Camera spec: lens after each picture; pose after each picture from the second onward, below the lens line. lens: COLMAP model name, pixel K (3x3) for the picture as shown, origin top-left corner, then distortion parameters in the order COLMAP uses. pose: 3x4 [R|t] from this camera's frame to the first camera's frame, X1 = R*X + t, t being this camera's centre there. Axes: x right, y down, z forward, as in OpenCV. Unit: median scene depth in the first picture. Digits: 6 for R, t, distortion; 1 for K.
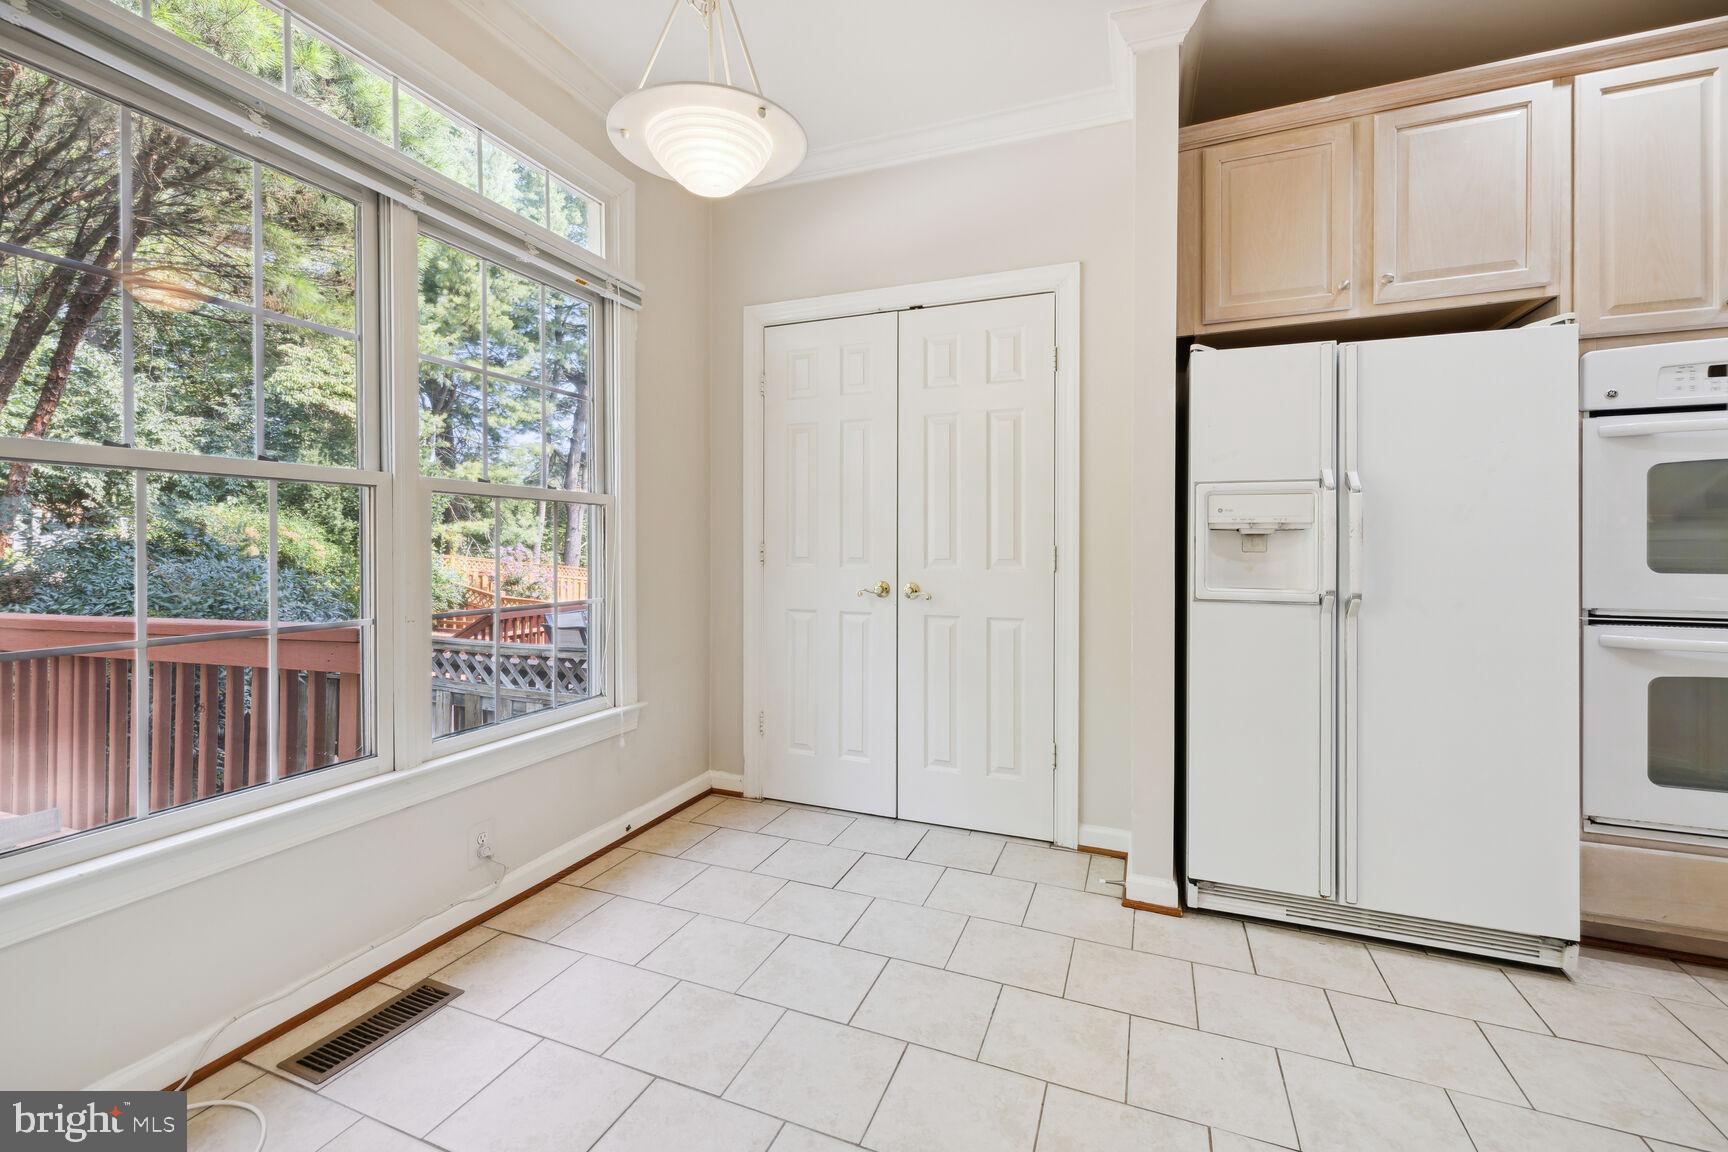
lens RADIAL K [[728.8, 0, 858.2], [0, 728.8, 562.8], [0, 0, 1]] dist [0.001316, -0.001039]
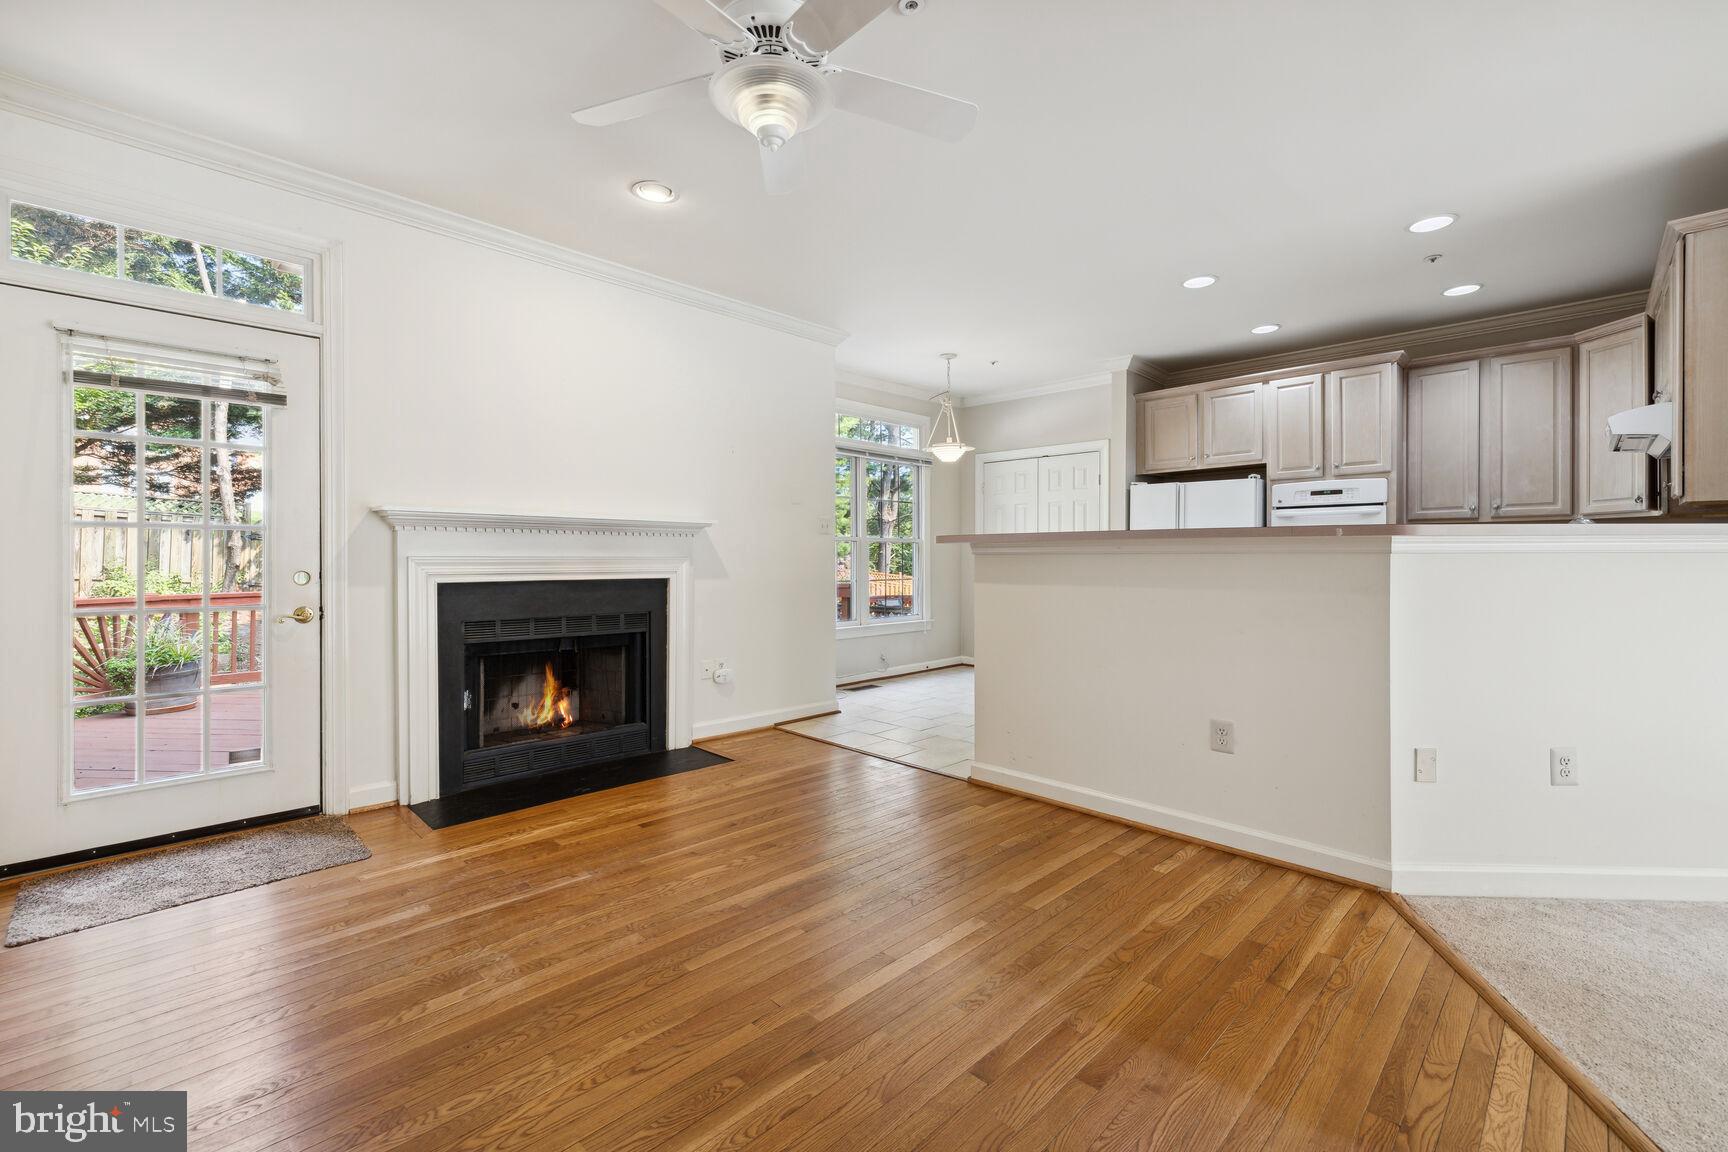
lens RADIAL K [[728.8, 0, 851.0], [0, 728.8, 563.2], [0, 0, 1]] dist [0.001316, -0.001039]
pose [[0.916733, -0.001416, -0.399499, 0.570183], [-0.003494, 0.999927, -0.011563, 0.027431], [0.399486, 0.011996, 0.916661, -1.797668]]
